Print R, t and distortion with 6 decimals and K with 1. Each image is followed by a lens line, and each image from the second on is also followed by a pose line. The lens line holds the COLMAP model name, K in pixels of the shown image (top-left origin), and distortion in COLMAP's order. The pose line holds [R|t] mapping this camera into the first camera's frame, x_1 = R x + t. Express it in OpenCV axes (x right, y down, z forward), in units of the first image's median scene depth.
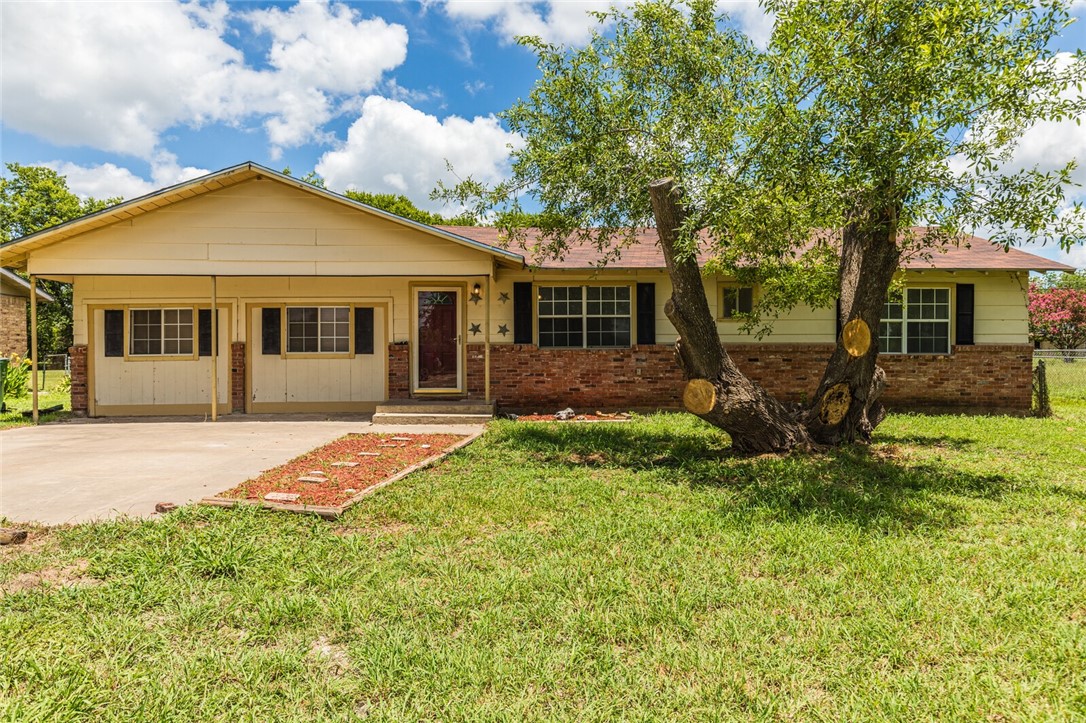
lens RADIAL K [[745.6, 0, 507.7], [0, 745.6, 358.4], [0, 0, 1]] dist [-0.006501, -0.001915]
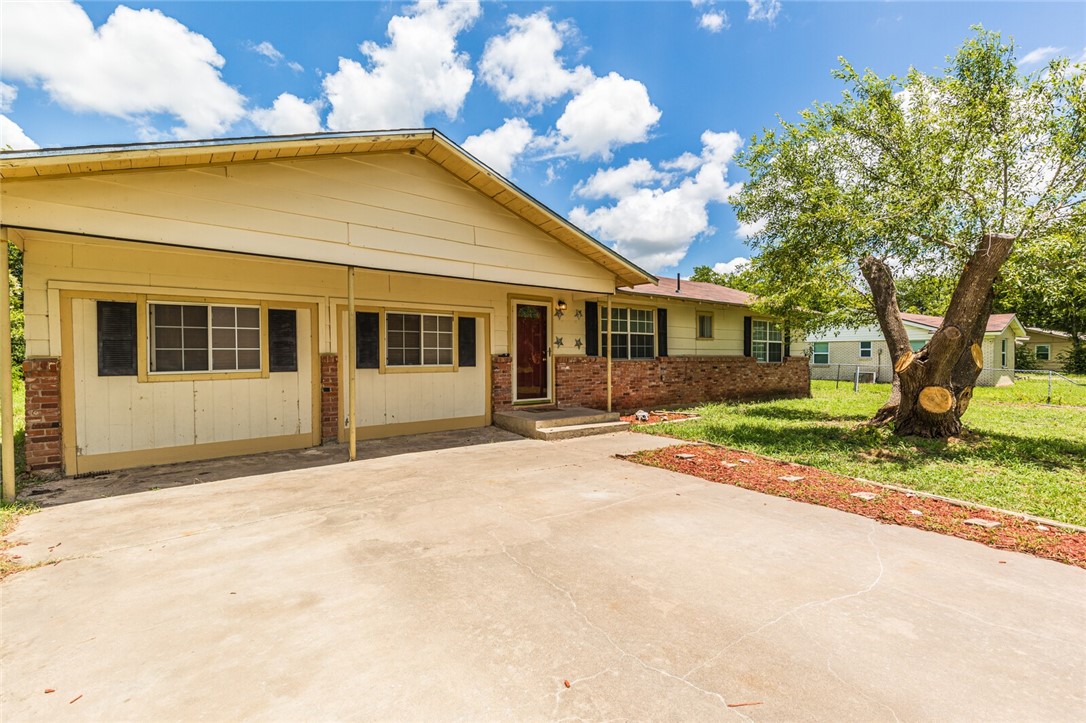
lens RADIAL K [[496.9, 0, 539.8], [0, 496.9, 356.4], [0, 0, 1]] dist [0.014916, 0.000137]
pose [[0.799482, 0.000077, 0.600690, -0.497865], [0.007095, 0.999929, -0.009571, -0.012126], [-0.600648, 0.011914, 0.799425, 0.442729]]
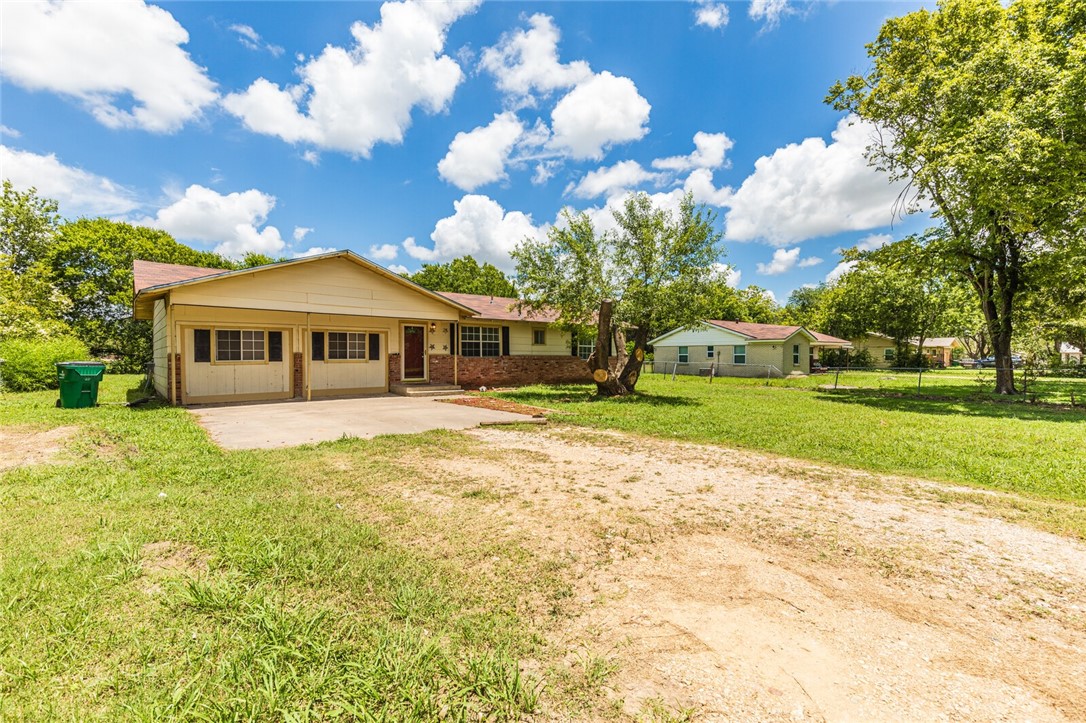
lens RADIAL K [[496.9, 0, 540.3], [0, 496.9, 357.7], [0, 0, 1]] dist [0.014916, 0.000137]
pose [[0.779205, 0.002324, 0.626765, -0.625803], [0.007298, 0.999892, -0.012780, 0.006411], [-0.626726, 0.014533, 0.779104, -0.164992]]
